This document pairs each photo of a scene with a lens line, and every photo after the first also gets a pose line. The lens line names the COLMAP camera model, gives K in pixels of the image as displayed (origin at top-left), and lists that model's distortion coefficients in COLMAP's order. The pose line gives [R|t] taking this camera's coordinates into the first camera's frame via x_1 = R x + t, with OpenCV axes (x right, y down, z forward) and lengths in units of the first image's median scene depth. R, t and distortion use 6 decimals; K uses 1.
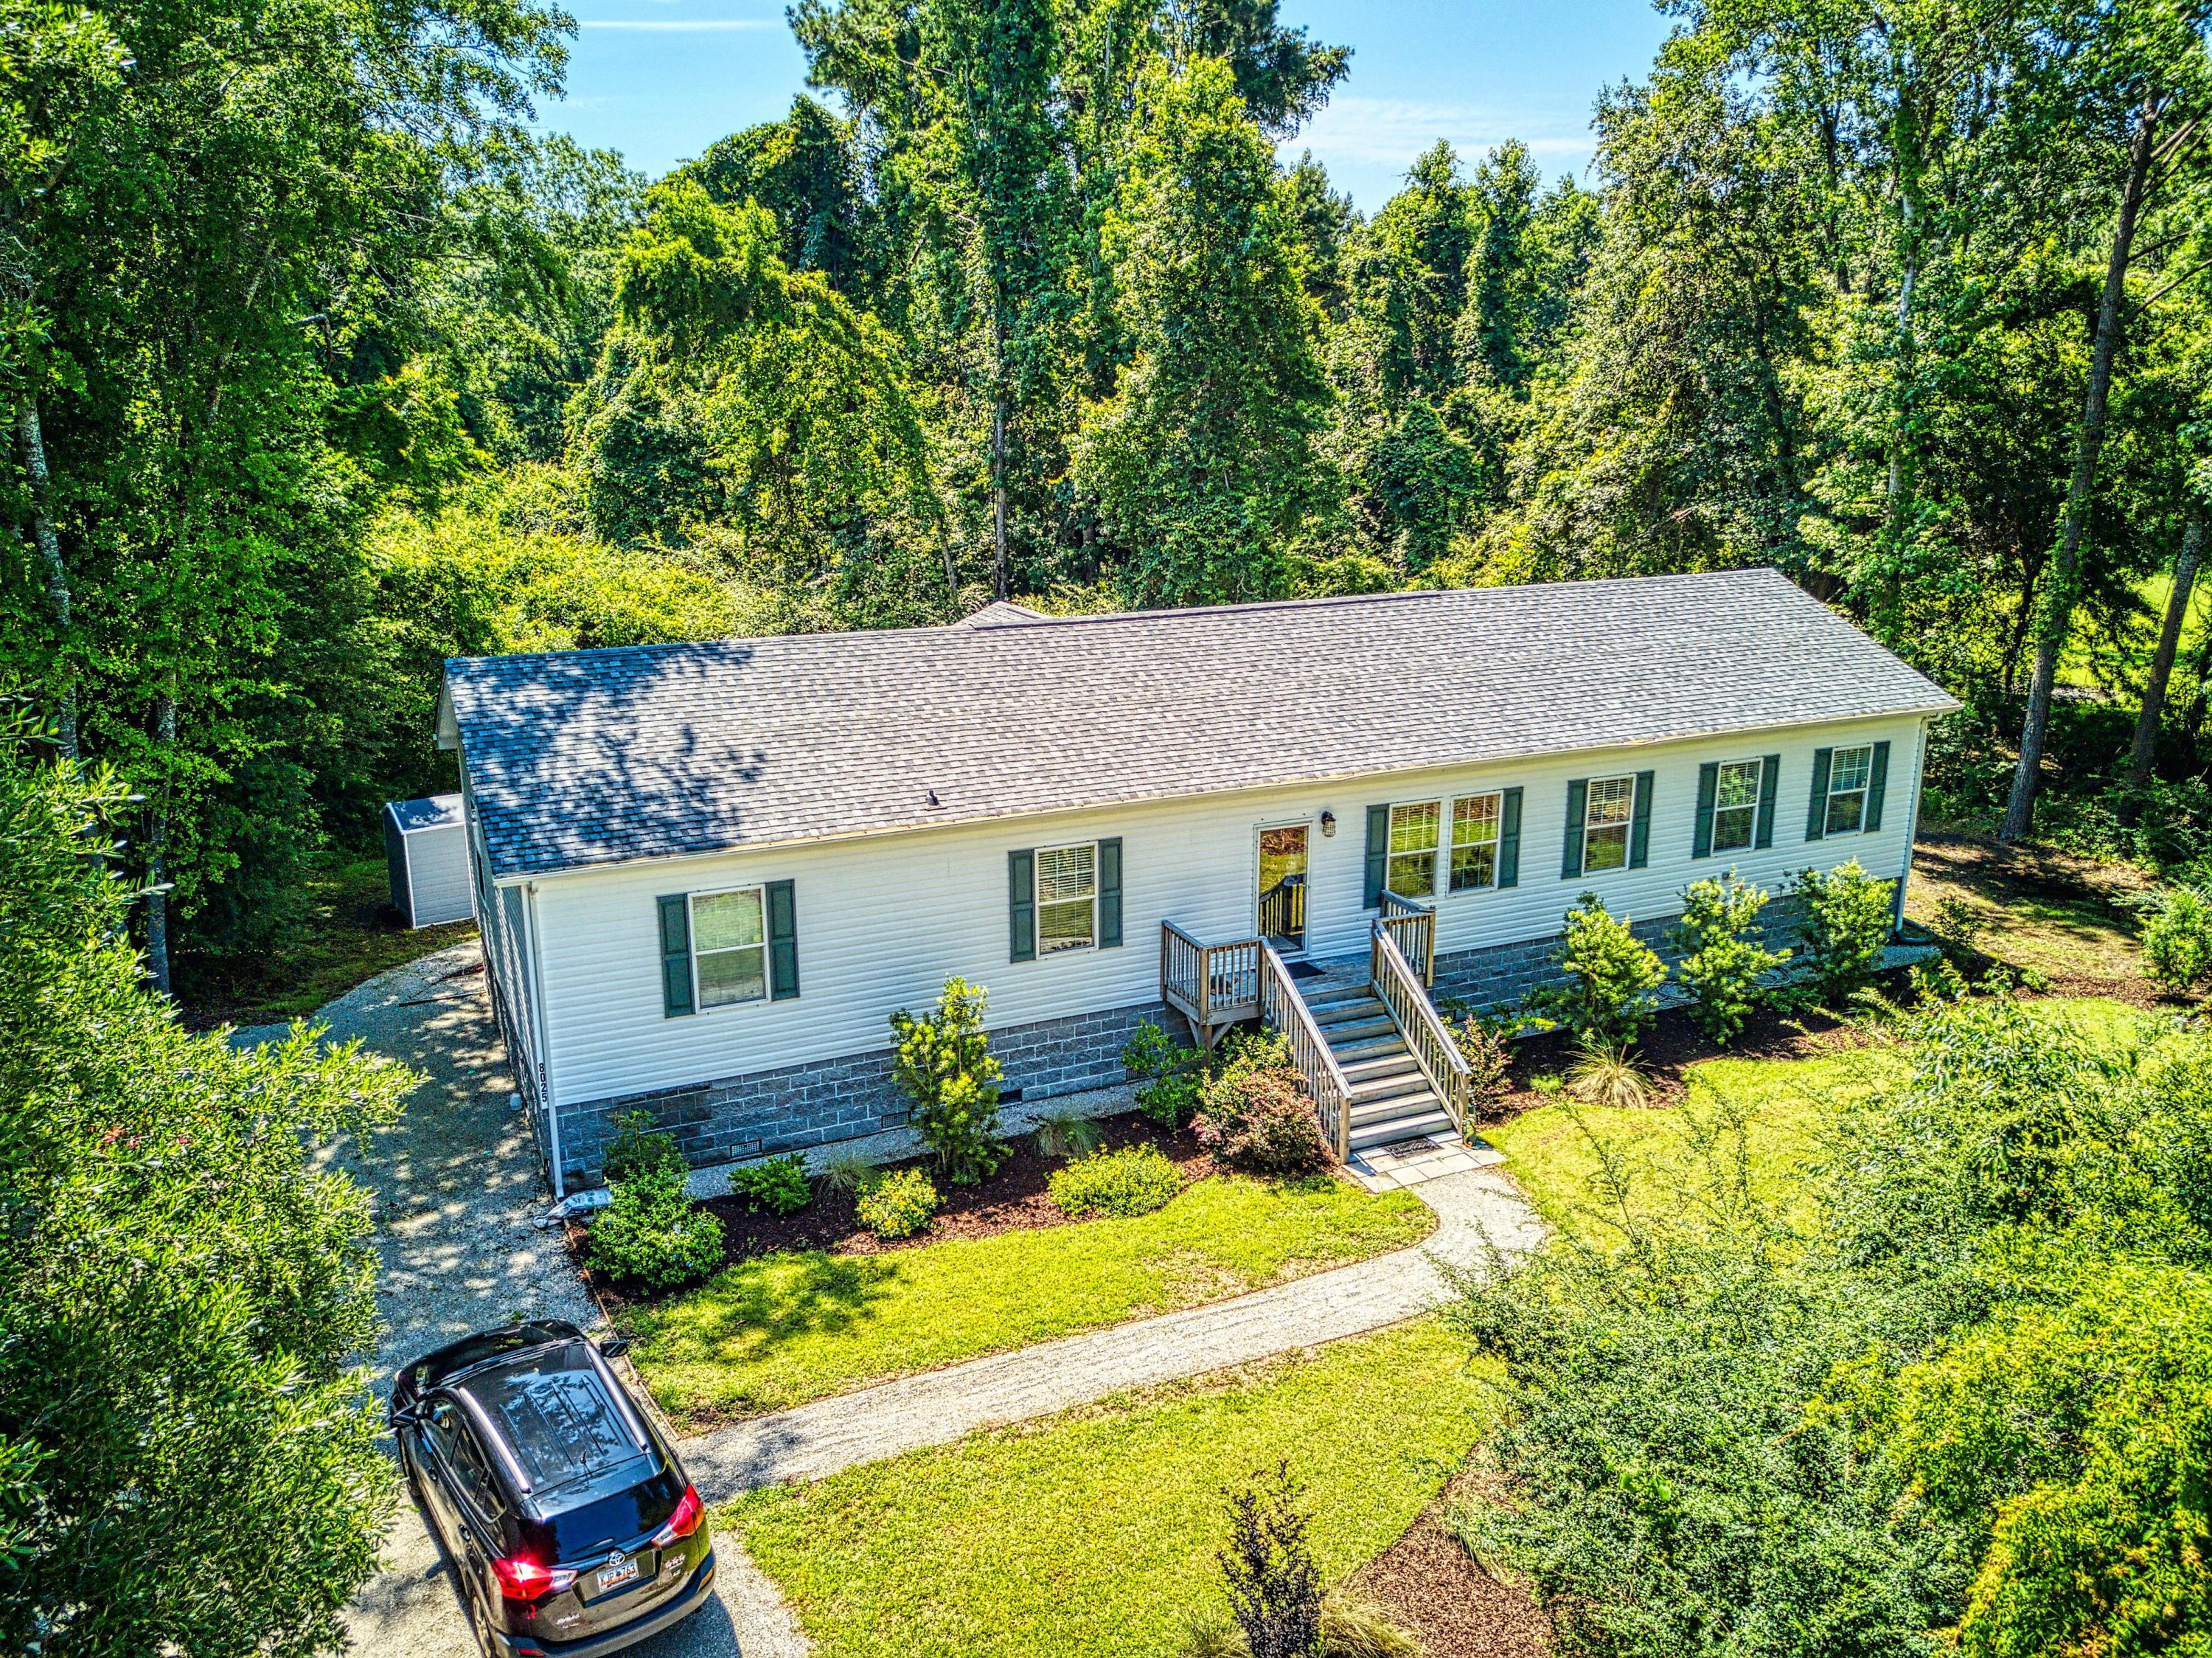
lens RADIAL K [[709.1, 0, 1106.0], [0, 709.1, 829.0], [0, 0, 1]] dist [0.000369, -0.000004]
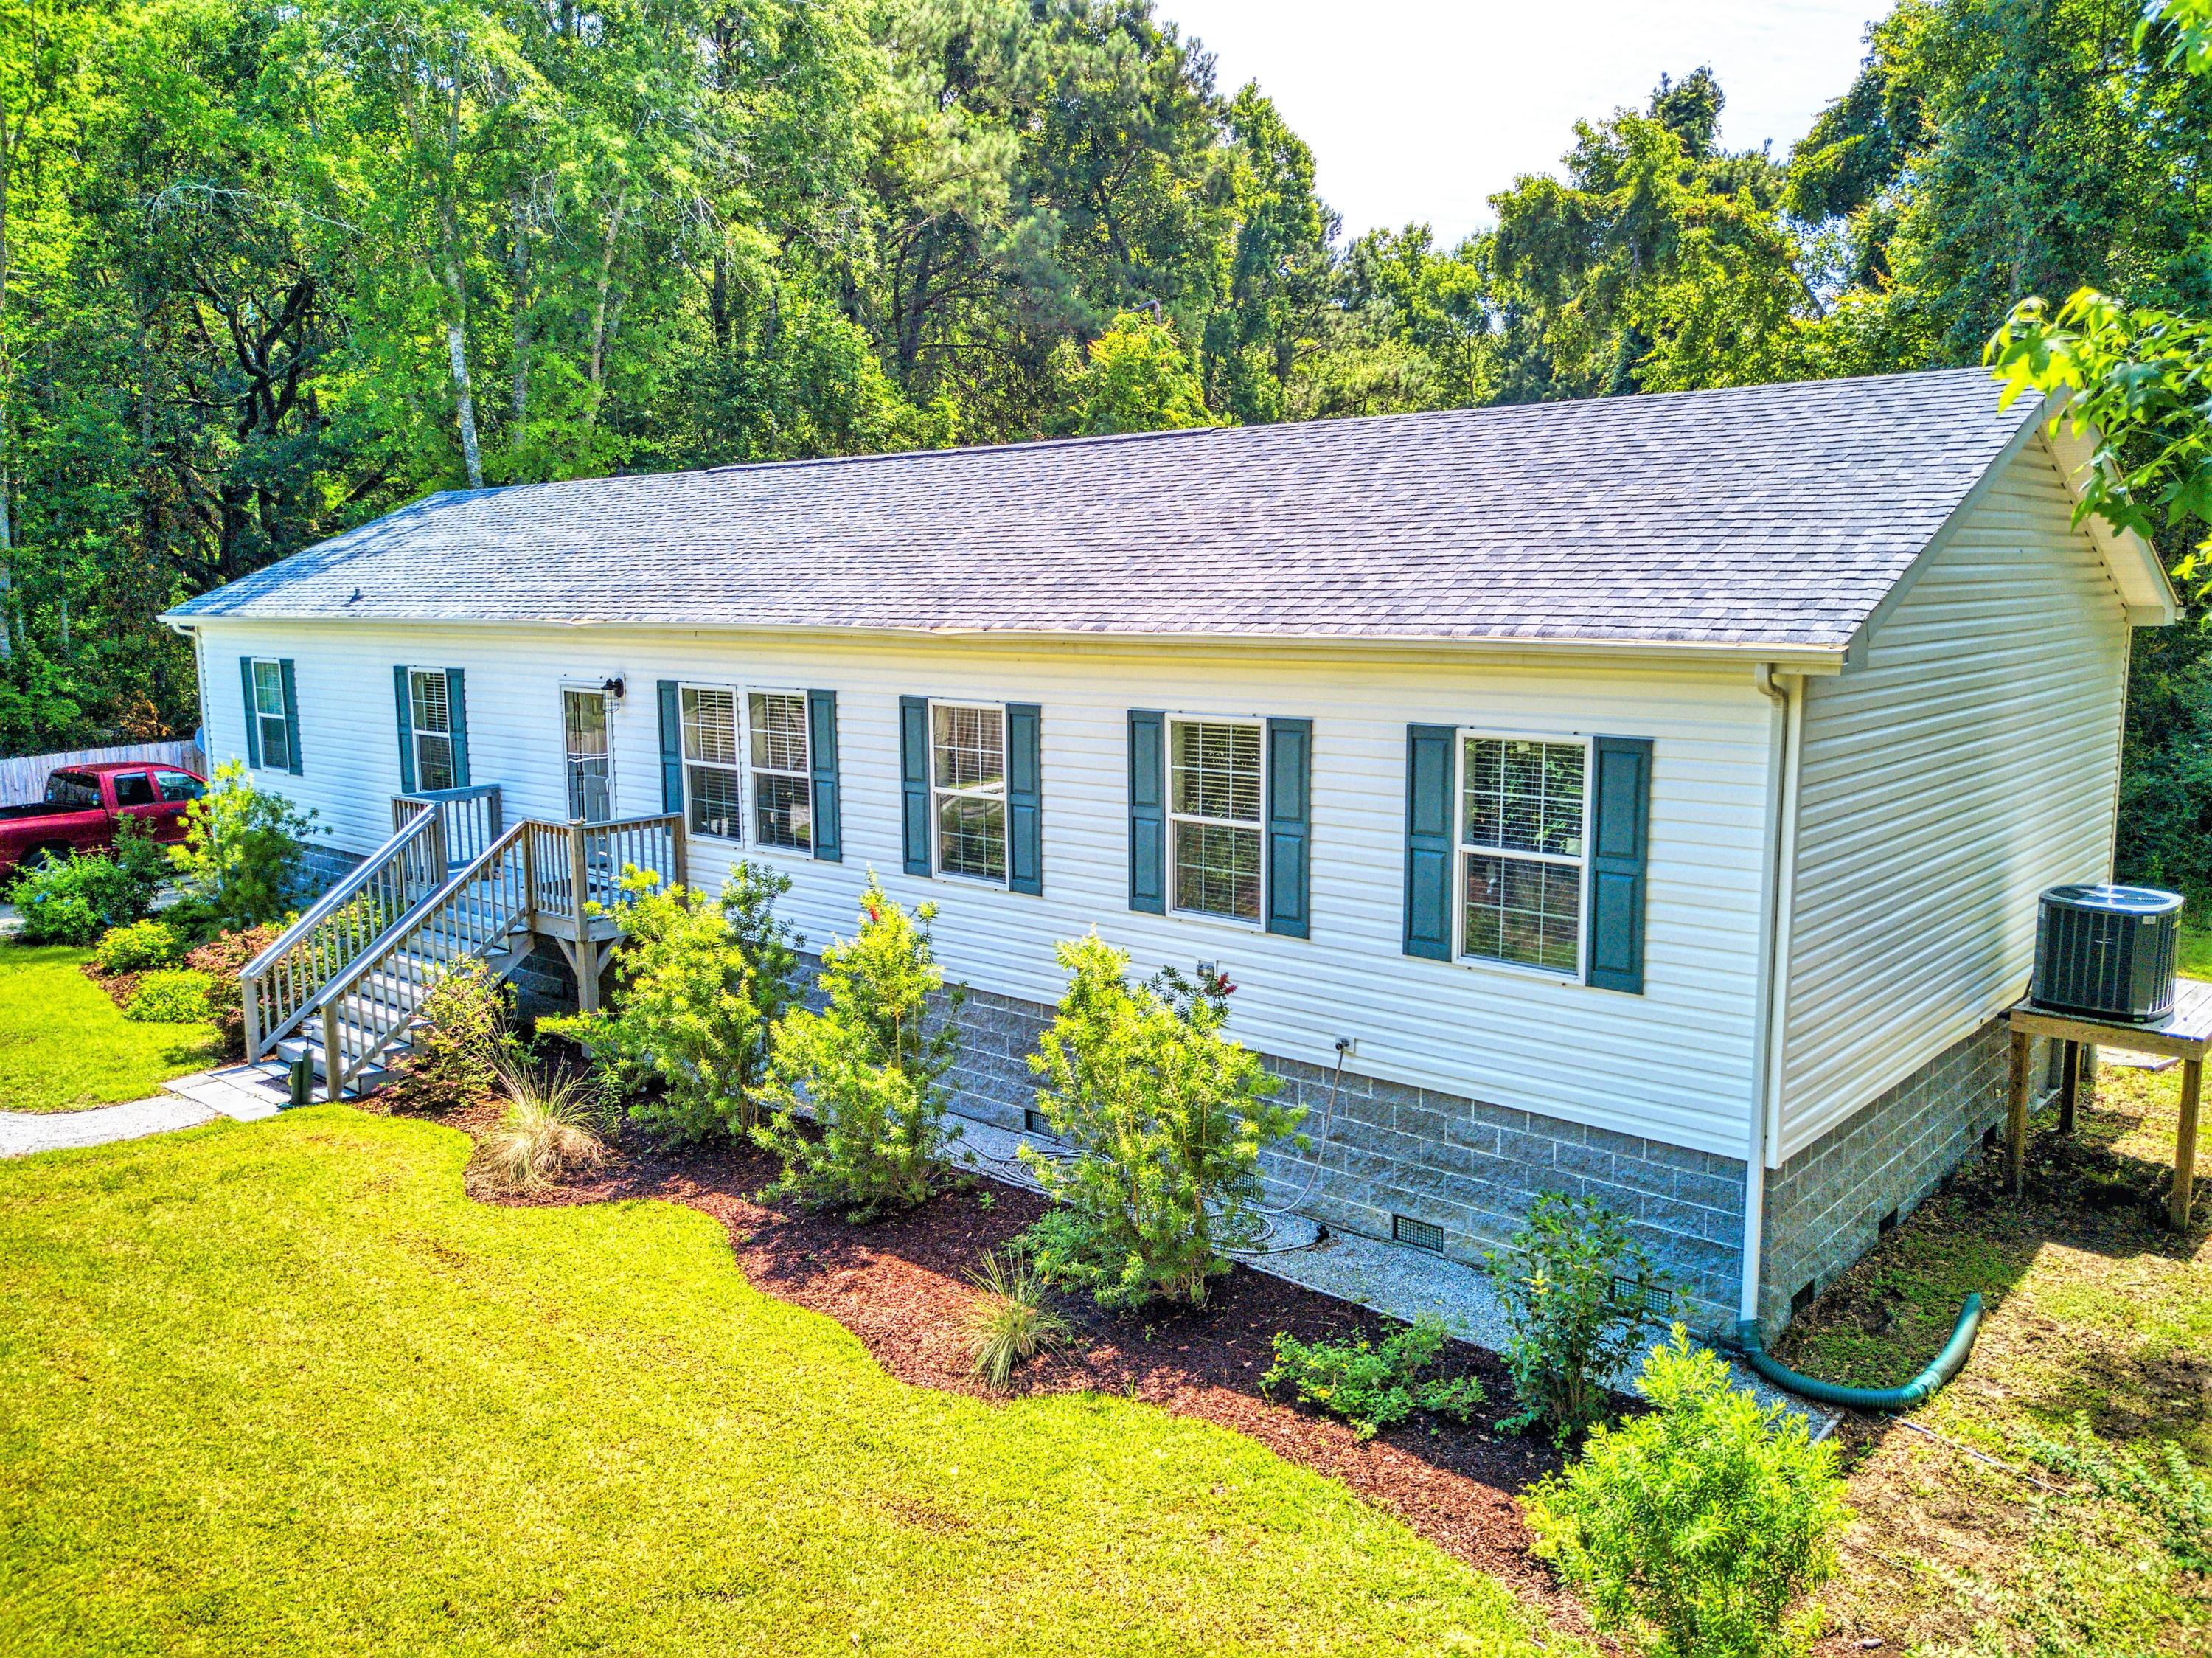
lens RADIAL K [[1695.9, 0, 1106.0], [0, 1695.9, 829.0], [0, 0, 1]] dist [0.058347, -0.001049]
pose [[0.606949, 0.217633, -0.764361, 1.476534], [-0.126352, 0.975966, 0.177552, -0.183569], [0.784632, -0.011186, 0.619861, 0.263359]]
